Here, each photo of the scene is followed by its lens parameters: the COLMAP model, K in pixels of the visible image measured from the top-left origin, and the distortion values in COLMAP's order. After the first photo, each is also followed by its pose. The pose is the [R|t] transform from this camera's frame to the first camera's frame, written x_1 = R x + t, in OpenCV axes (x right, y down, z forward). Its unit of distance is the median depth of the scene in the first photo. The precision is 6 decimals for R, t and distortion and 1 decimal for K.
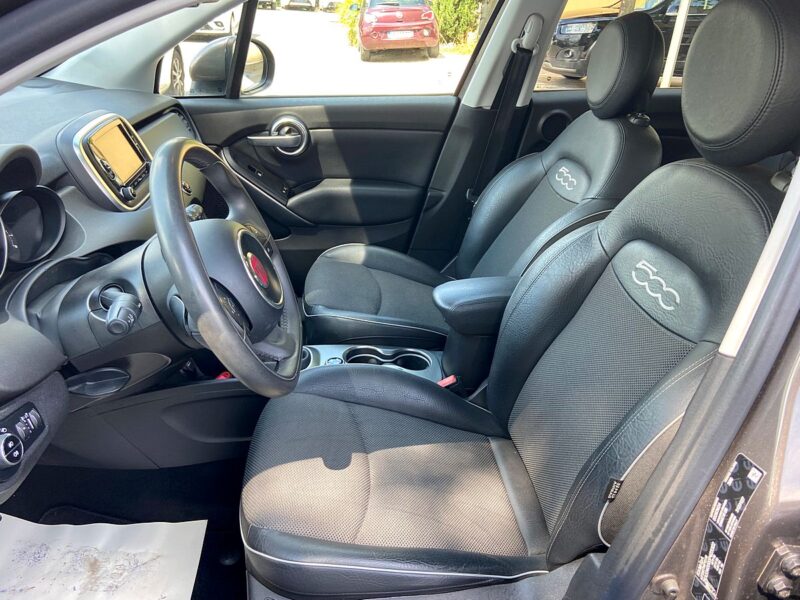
lens RADIAL K [[606.1, 0, 413.6], [0, 606.1, 306.4], [0, 0, 1]] dist [0.098697, -0.120388]
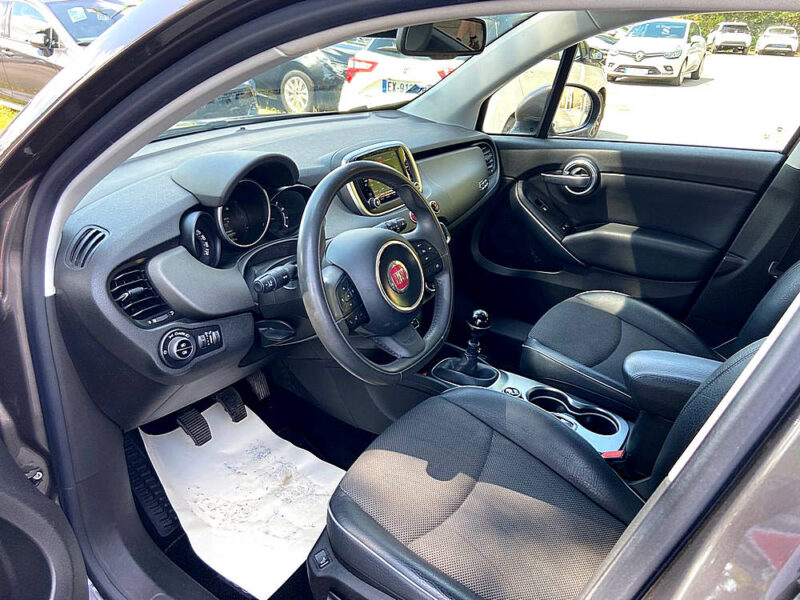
lens RADIAL K [[606.1, 0, 403.6], [0, 606.1, 292.6], [0, 0, 1]] dist [0.098697, -0.120388]
pose [[0.770969, 0.231409, -0.593343, 0.270519], [-0.278080, 0.960466, 0.013263, -0.029073], [0.572955, 0.154772, 0.804840, 0.045397]]
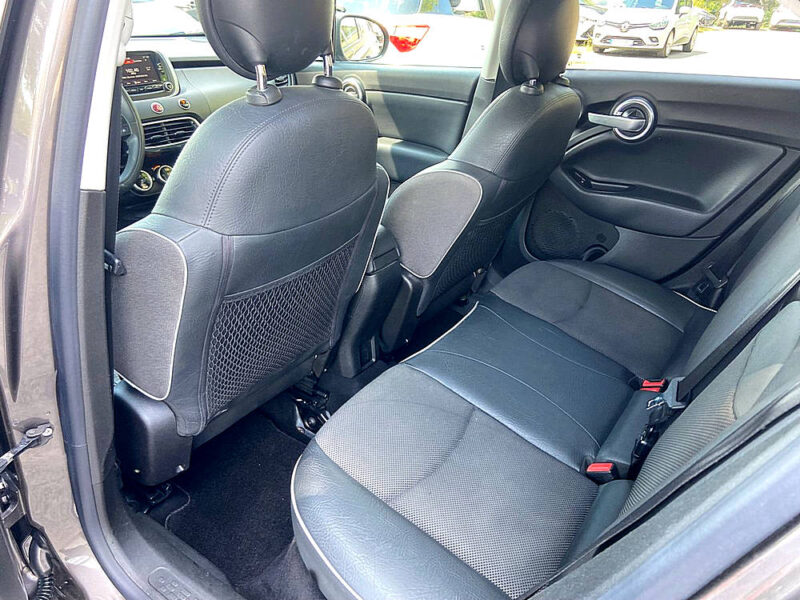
lens RADIAL K [[606.1, 0, 398.0], [0, 606.1, 293.5], [0, 0, 1]] dist [0.098697, -0.120388]
pose [[0.741725, 0.267442, -0.615077, 0.851039], [-0.297144, 0.953182, 0.056126, -0.005258], [0.601290, 0.141137, 0.786467, 0.210064]]
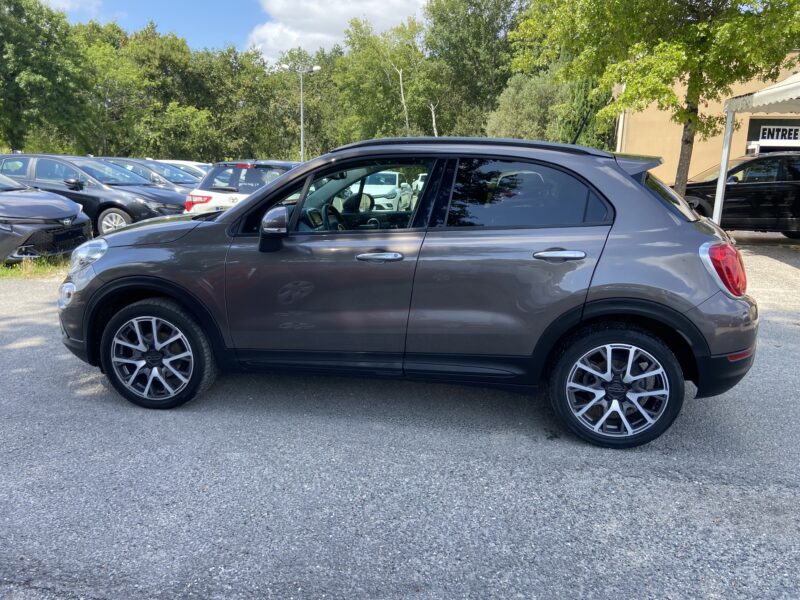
lens RADIAL K [[606.1, 0, 408.4], [0, 606.1, 307.5], [0, 0, 1]] dist [0.098697, -0.120388]
pose [[0.963484, 0.022120, -0.266851, 0.754794], [-0.092669, 0.962543, -0.254800, 0.832696], [0.251220, 0.270224, 0.929445, -1.514833]]
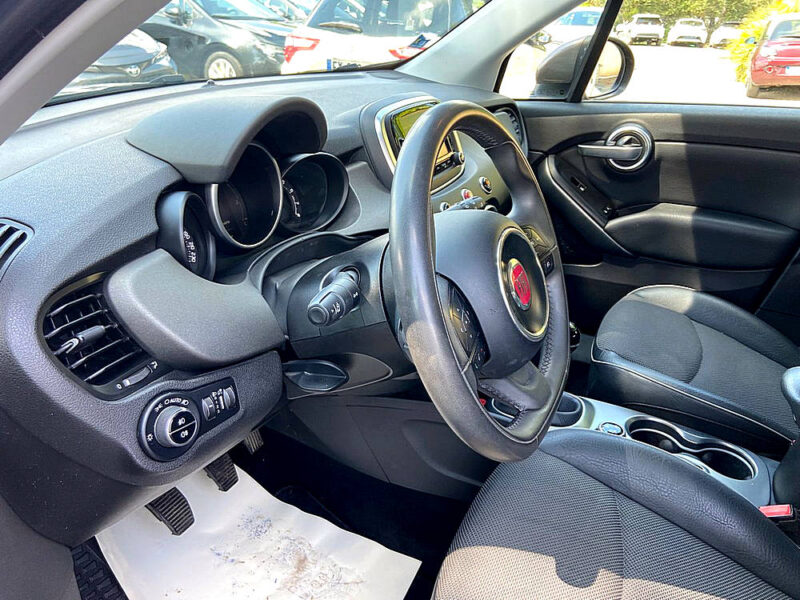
lens RADIAL K [[606.1, 0, 412.0], [0, 606.1, 298.8], [0, 0, 1]] dist [0.098697, -0.120388]
pose [[0.849365, 0.204064, -0.486762, -0.001798], [-0.234432, 0.972131, -0.001523, -0.006422], [0.472885, 0.115407, 0.873534, 0.176737]]
